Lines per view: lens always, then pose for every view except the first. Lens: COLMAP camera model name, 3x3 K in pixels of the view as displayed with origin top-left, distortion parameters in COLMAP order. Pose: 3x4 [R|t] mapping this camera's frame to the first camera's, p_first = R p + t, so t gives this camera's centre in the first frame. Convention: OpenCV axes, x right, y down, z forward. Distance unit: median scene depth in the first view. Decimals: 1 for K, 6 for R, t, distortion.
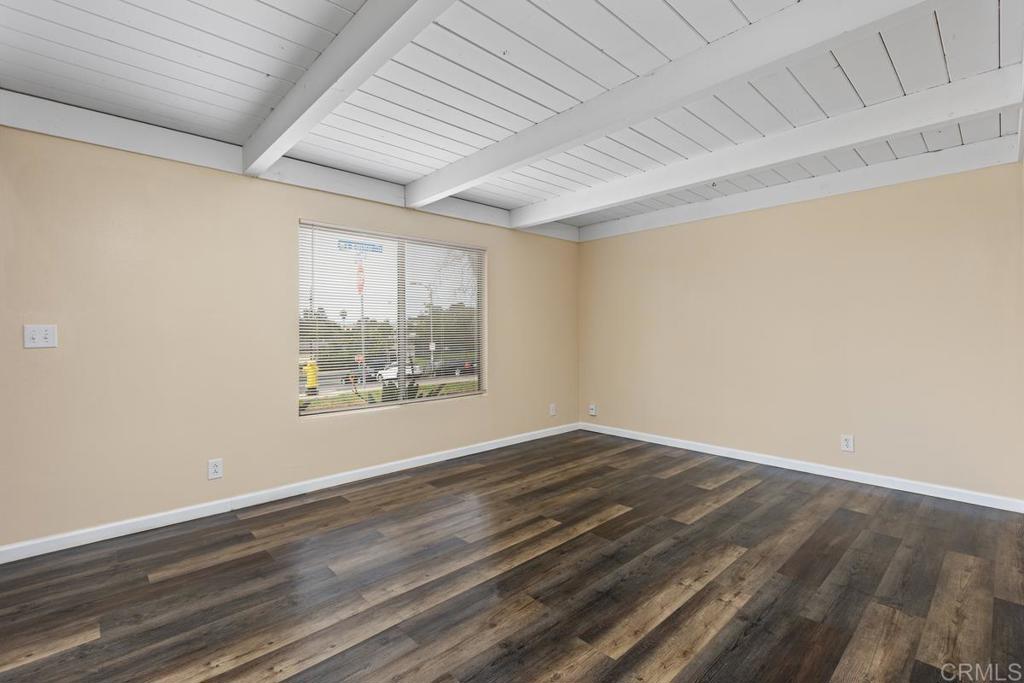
lens RADIAL K [[455.9, 0, 512.9], [0, 455.9, 339.1], [0, 0, 1]] dist [0.001107, -0.000077]
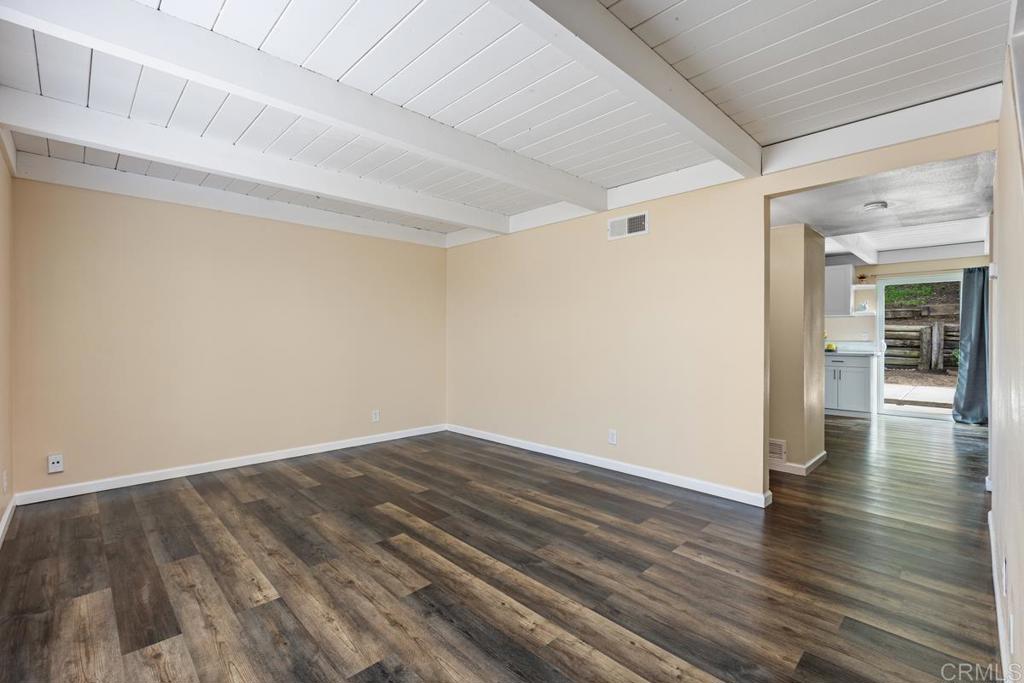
lens RADIAL K [[455.9, 0, 512.9], [0, 455.9, 339.1], [0, 0, 1]] dist [0.001107, -0.000077]
pose [[-0.024136, -0.000142, 0.999709, -0.852130], [0.013415, 0.999910, 0.000466, -0.003074], [-0.999619, 0.013422, -0.024132, 0.780109]]
